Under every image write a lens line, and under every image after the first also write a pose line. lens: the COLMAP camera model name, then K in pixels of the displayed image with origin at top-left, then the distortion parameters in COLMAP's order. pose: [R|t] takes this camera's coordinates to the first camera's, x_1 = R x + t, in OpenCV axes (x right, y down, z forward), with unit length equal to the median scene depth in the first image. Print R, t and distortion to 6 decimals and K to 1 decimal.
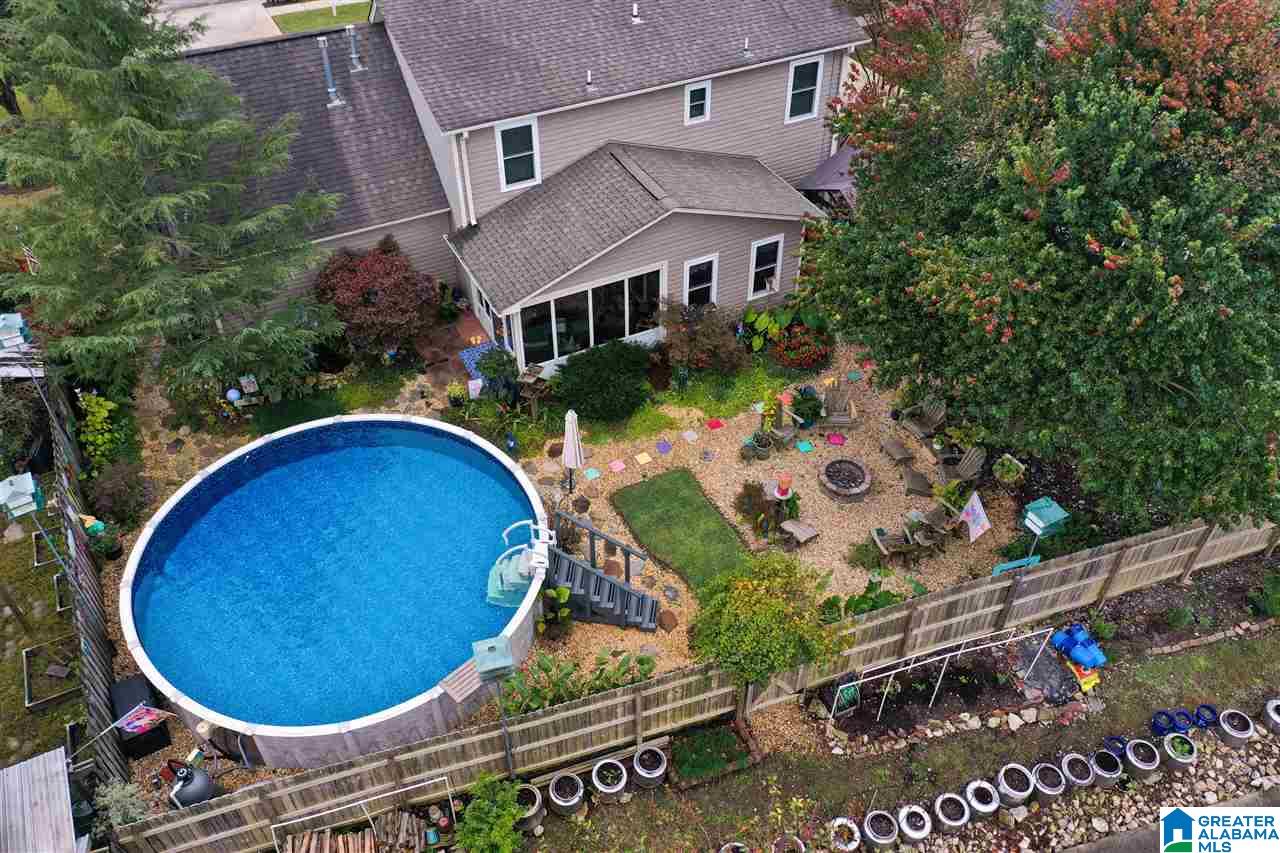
lens RADIAL K [[1012.2, 0, 640.0], [0, 1012.2, 426.5], [0, 0, 1]] dist [0.003188, -0.010936]
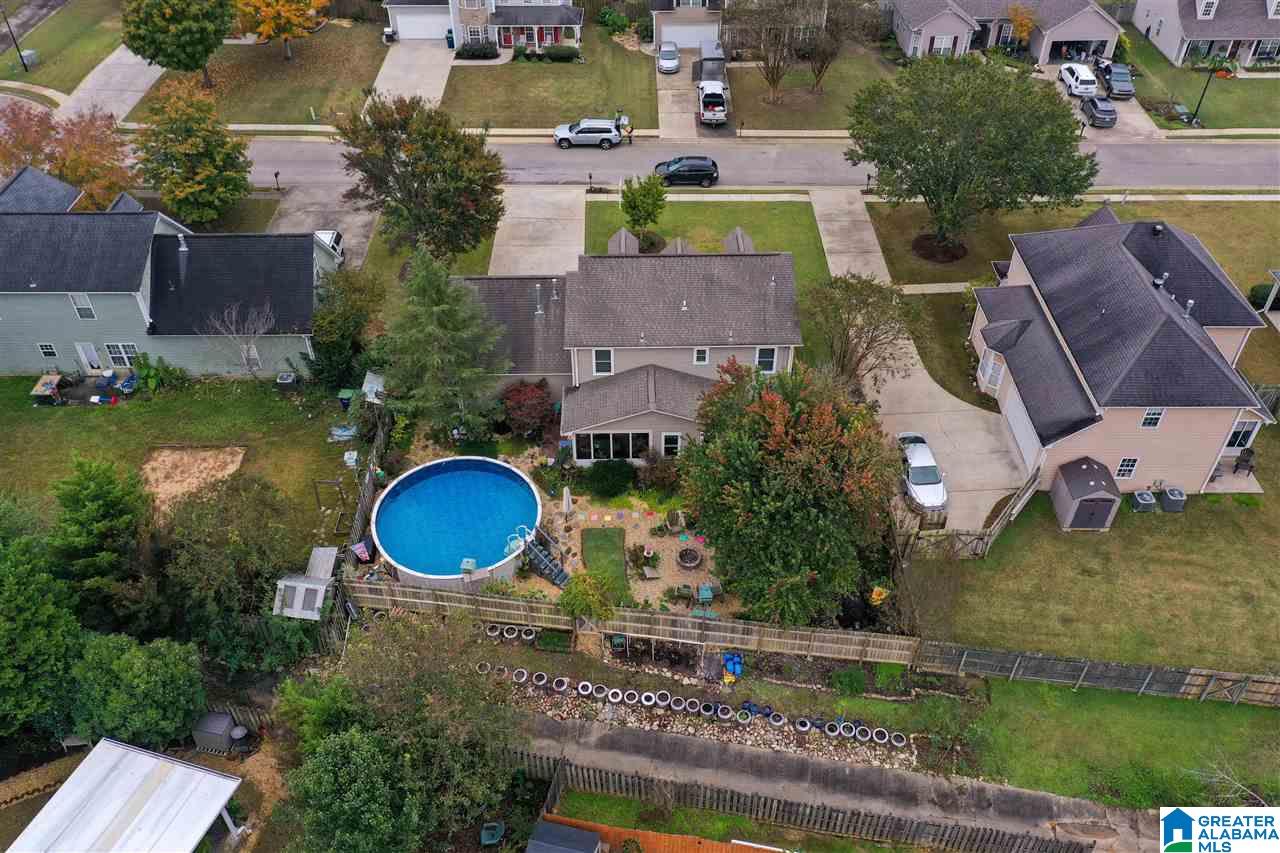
lens RADIAL K [[999.6, 0, 641.5], [0, 999.6, 438.0], [0, 0, 1]] dist [0.000011, -0.003443]
pose [[0.898734, 0.290003, -0.328901, 0.683766], [-0.292946, 0.955217, 0.041762, -0.228943], [0.326283, 0.058817, 0.943440, -0.922819]]
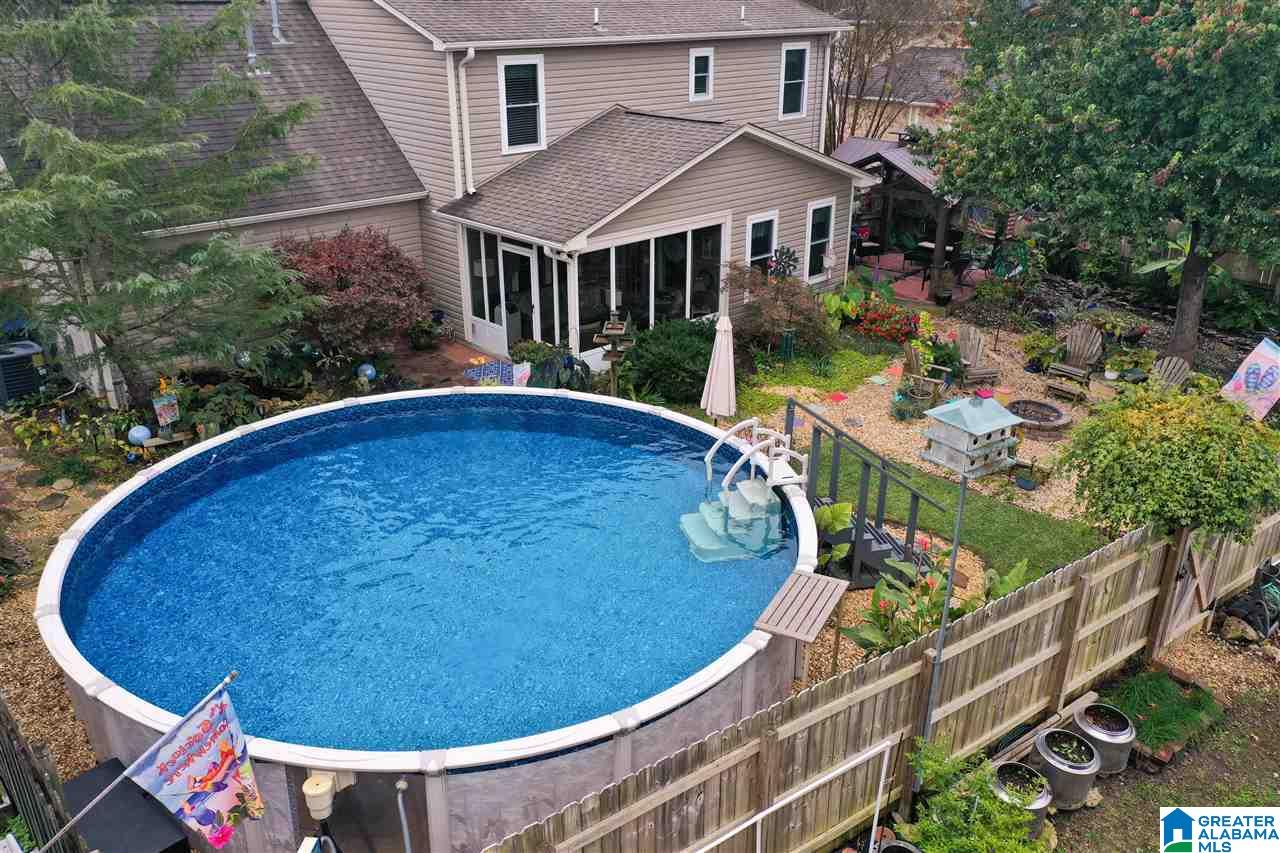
lens RADIAL K [[999.6, 0, 641.5], [0, 999.6, 438.0], [0, 0, 1]] dist [0.000011, -0.003443]
pose [[0.954710, -0.117578, 0.273320, -0.276334], [0.198235, 0.936390, -0.289616, 0.216080], [-0.221881, 0.330681, 0.917289, 0.362847]]
